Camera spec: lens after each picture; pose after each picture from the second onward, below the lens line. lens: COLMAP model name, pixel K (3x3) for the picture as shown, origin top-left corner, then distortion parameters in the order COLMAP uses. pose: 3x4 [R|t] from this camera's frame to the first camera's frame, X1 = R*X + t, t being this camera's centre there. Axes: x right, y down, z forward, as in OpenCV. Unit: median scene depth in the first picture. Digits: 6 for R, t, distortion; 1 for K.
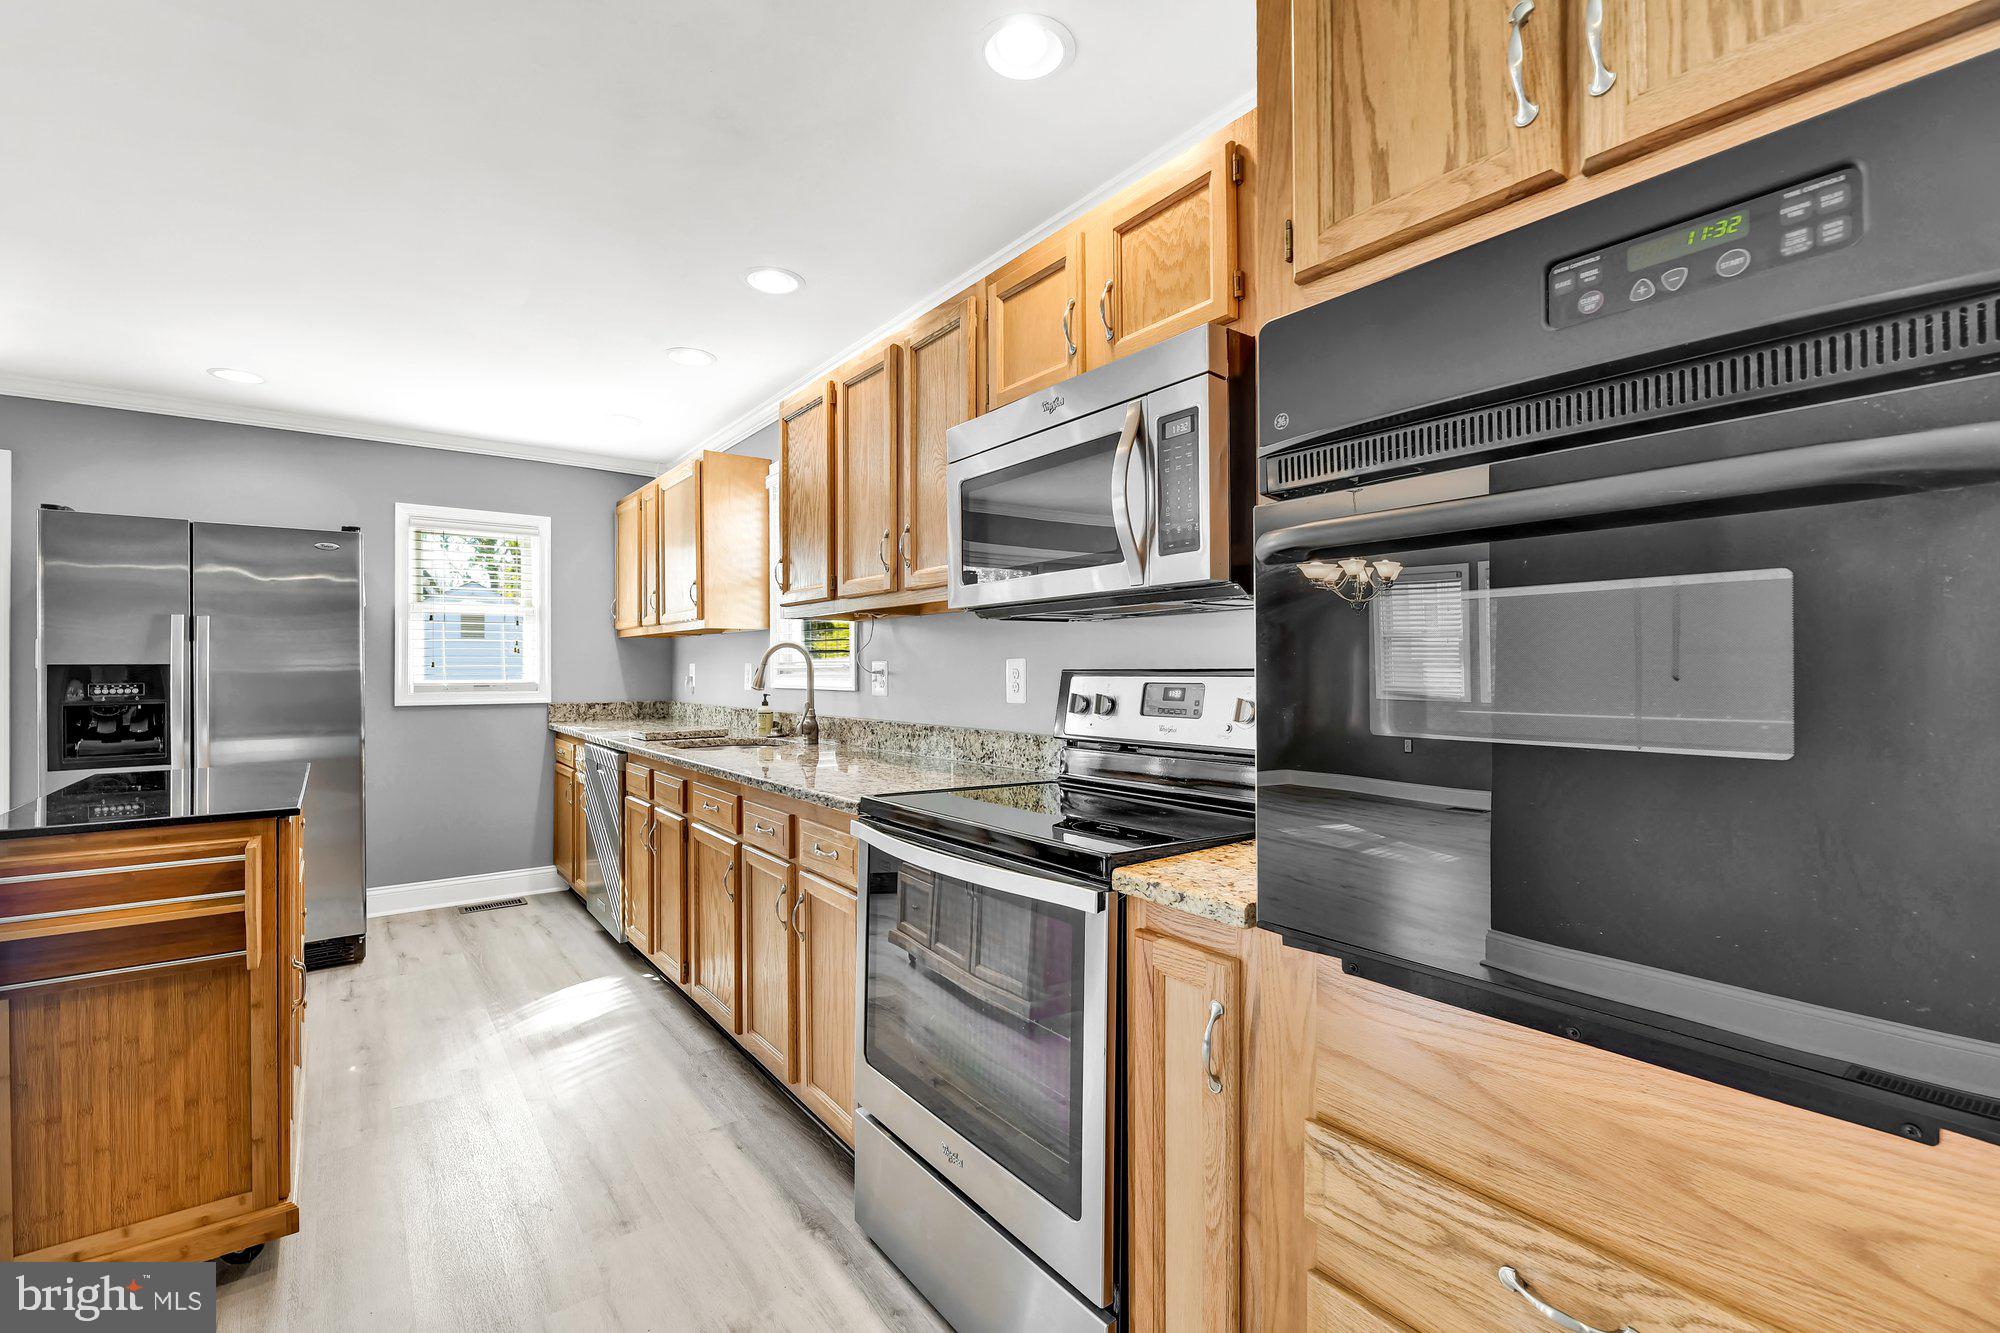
lens RADIAL K [[860.4, 0, 1000.0], [0, 860.4, 666.5], [0, 0, 1]] dist [-0.001095, -0.000160]
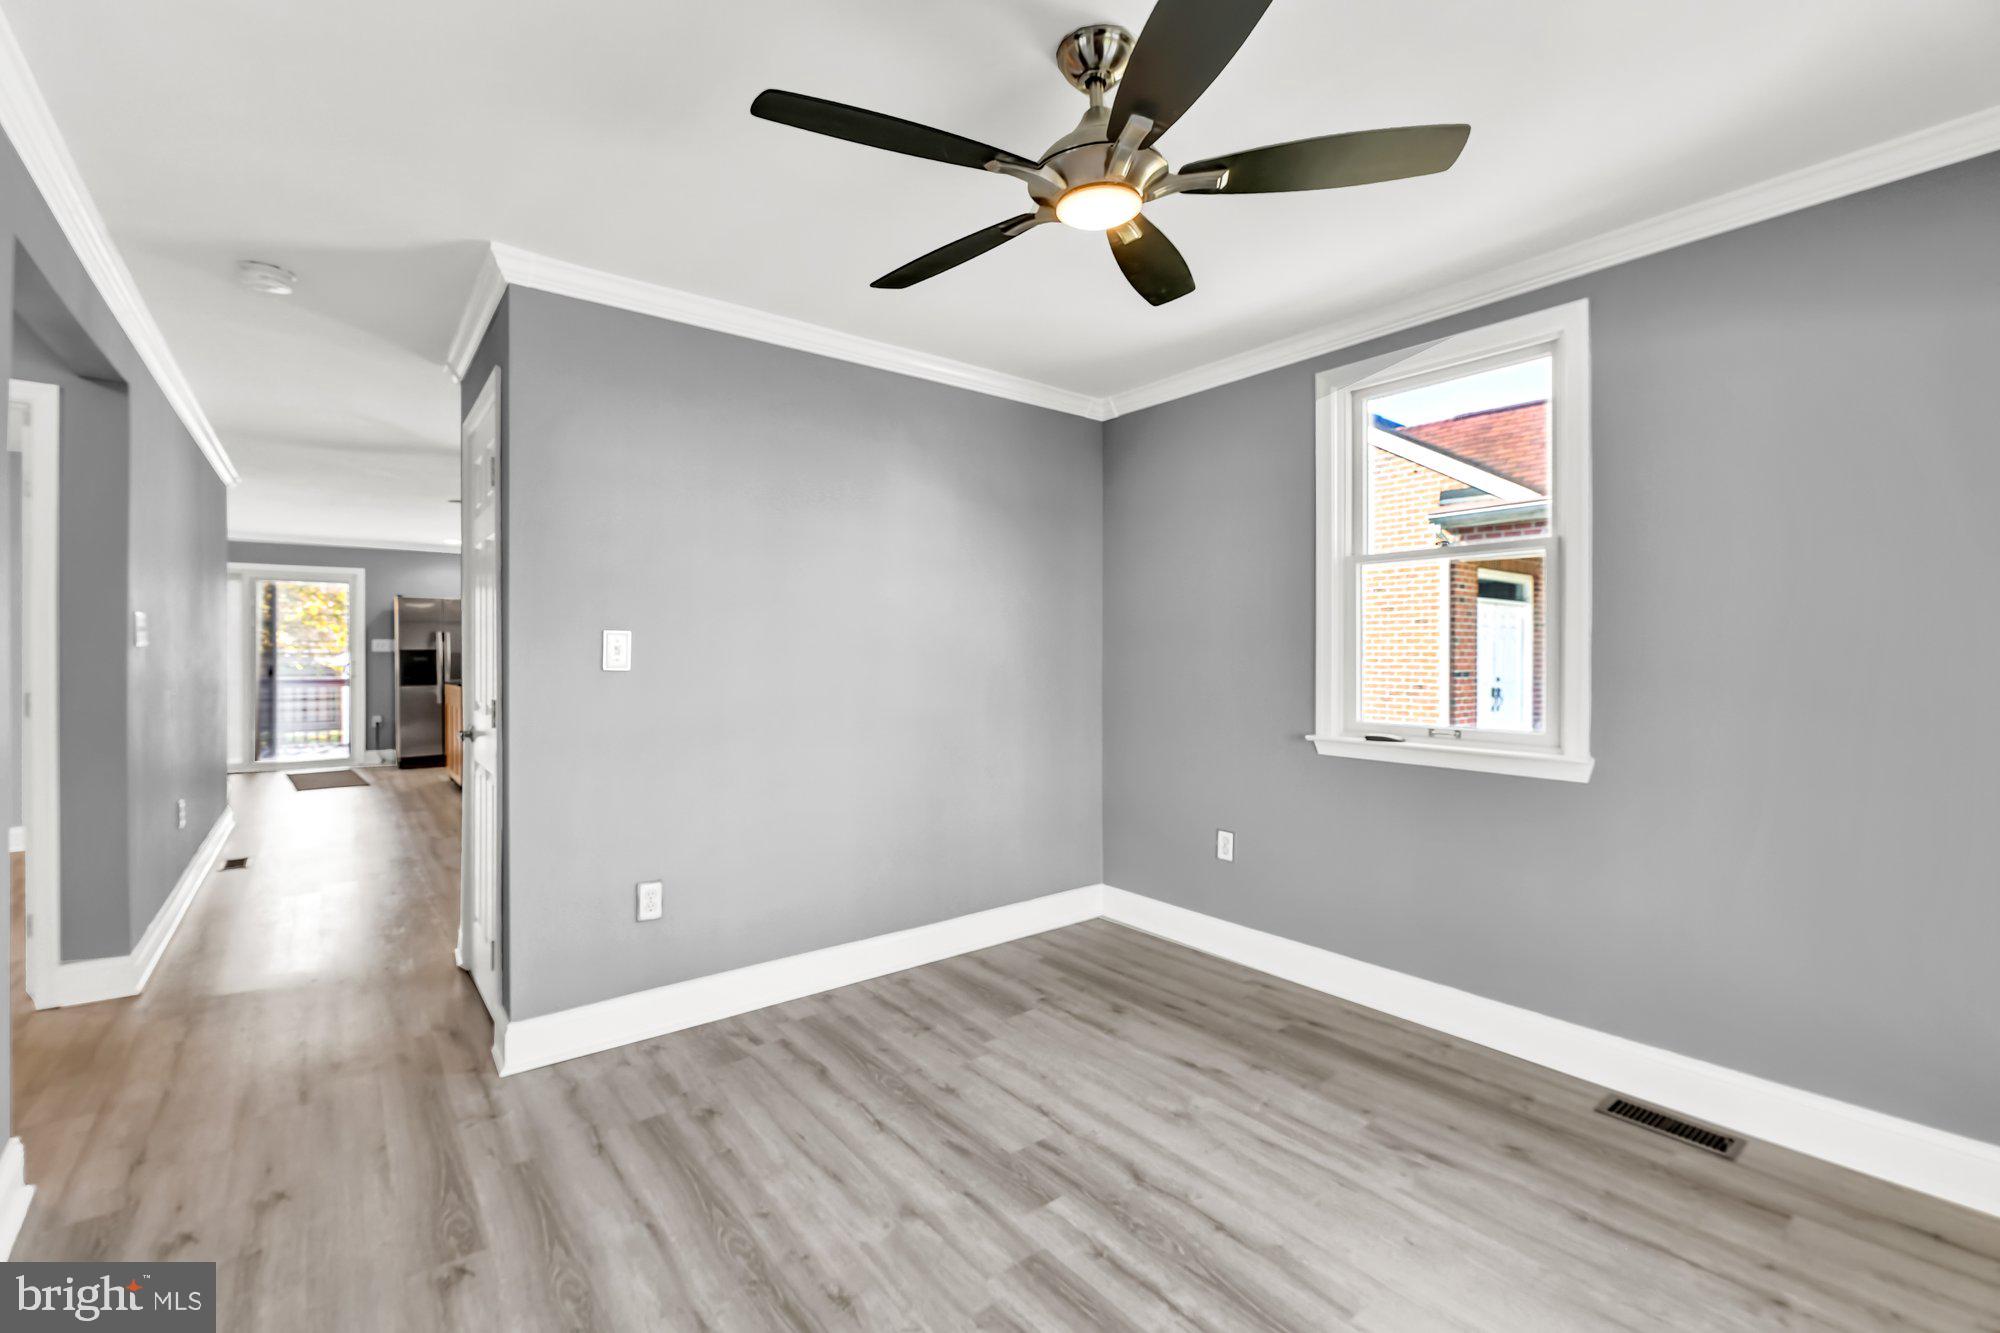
lens RADIAL K [[860.4, 0, 1000.0], [0, 860.4, 666.5], [0, 0, 1]] dist [-0.001095, -0.000160]
pose [[0.999938, -0.001336, 0.011051, 1.017598], [0.001103, 0.999778, 0.021049, -0.005376], [-0.011077, -0.021036, 0.999717, -2.191064]]
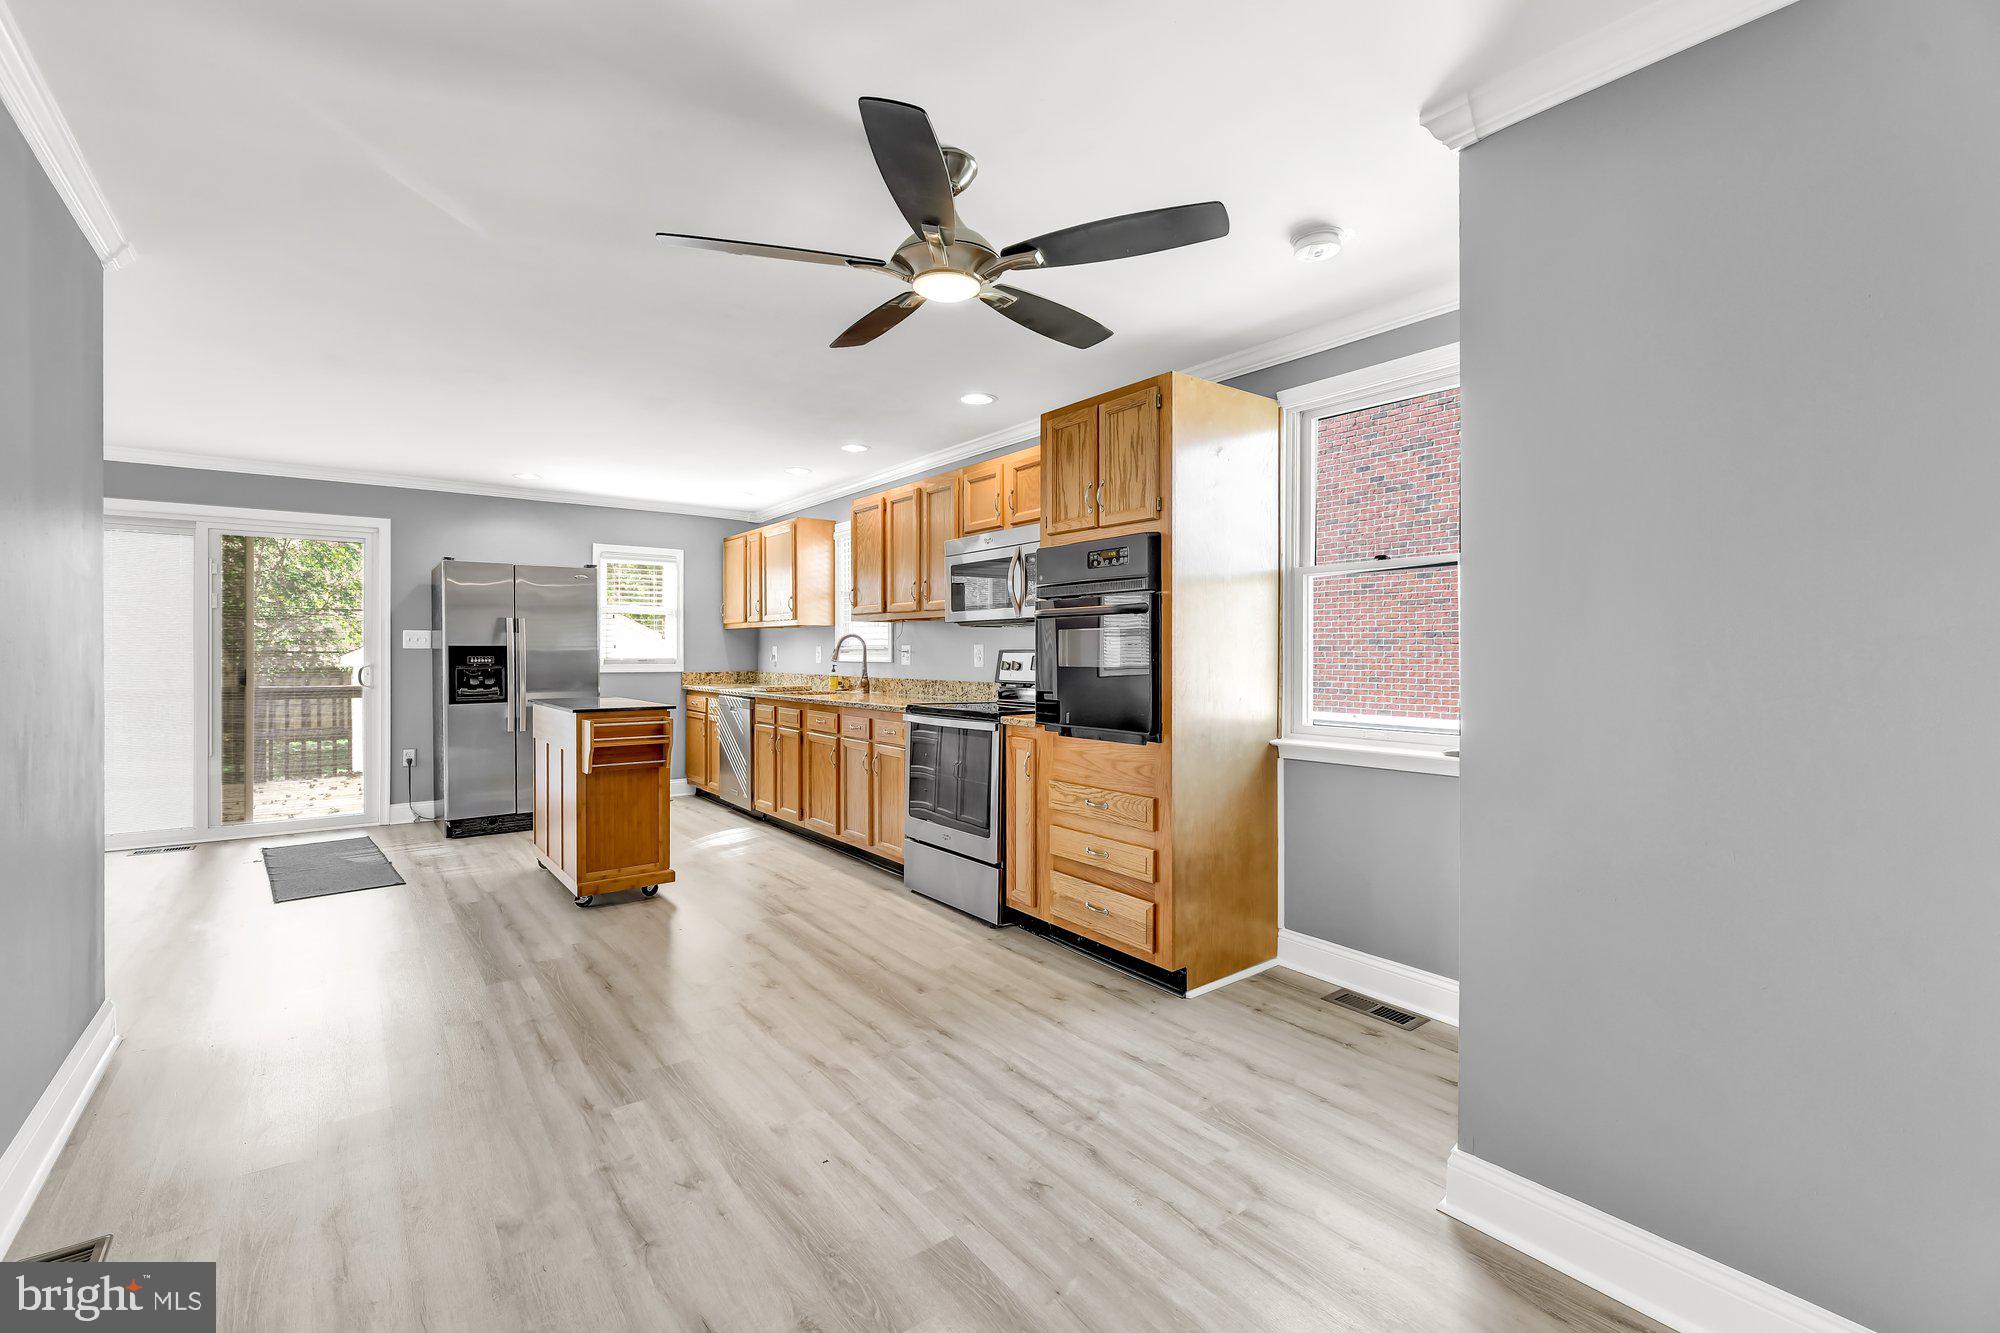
lens RADIAL K [[860.4, 0, 1000.0], [0, 860.4, 666.5], [0, 0, 1]] dist [-0.001095, -0.000160]
pose [[0.999974, 0.003667, 0.006248, 0.051030], [-0.003784, 0.999816, 0.018789, 0.003823], [-0.006178, -0.018812, 0.999804, -0.919983]]
